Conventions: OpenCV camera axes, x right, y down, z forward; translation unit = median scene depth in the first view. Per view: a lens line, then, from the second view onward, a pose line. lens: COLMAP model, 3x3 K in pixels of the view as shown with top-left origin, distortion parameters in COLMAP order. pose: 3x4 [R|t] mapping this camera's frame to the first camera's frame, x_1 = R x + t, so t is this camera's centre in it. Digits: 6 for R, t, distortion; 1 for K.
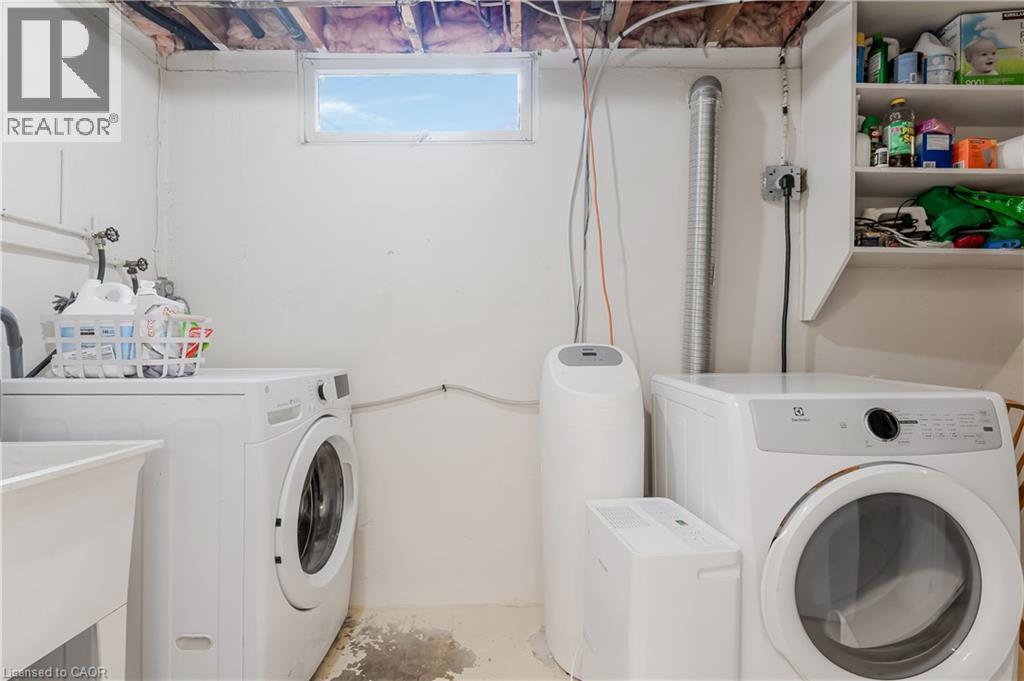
lens RADIAL K [[517.3, 0, 513.4], [0, 517.3, 368.2], [0, 0, 1]] dist [0.000636, 0.000072]
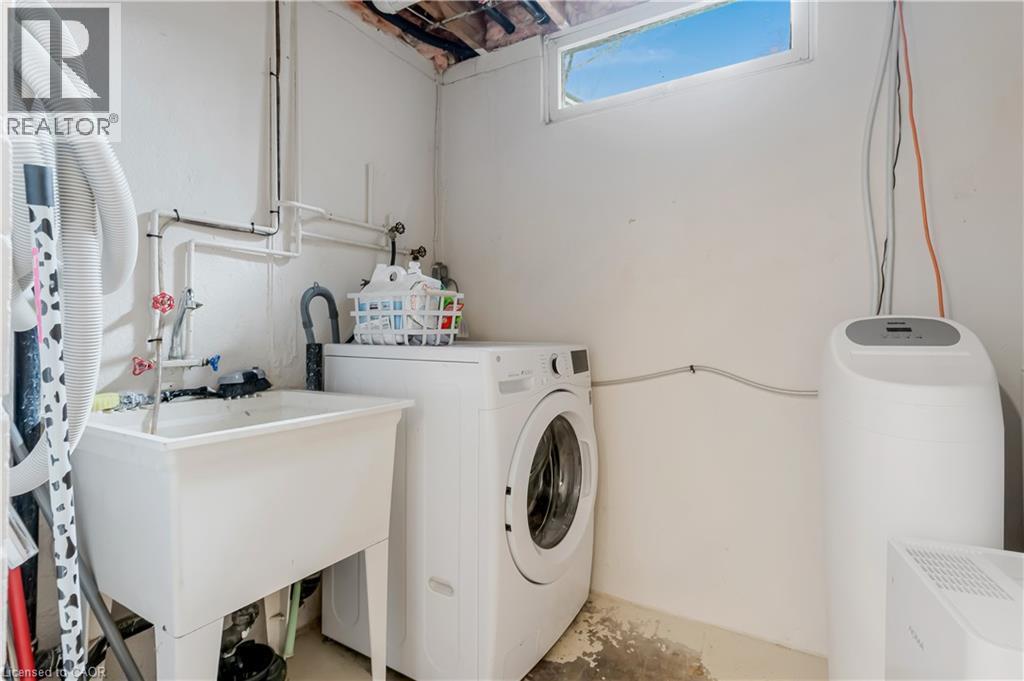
lens RADIAL K [[493.1, 0, 518.0], [0, 493.1, 338.6], [0, 0, 1]] dist [0.000420, 0.000167]
pose [[0.848384, 0.010913, -0.529269, 0.071082], [-0.030621, 0.999125, -0.028482, 0.024532], [0.528495, 0.040370, 0.847976, 0.166320]]
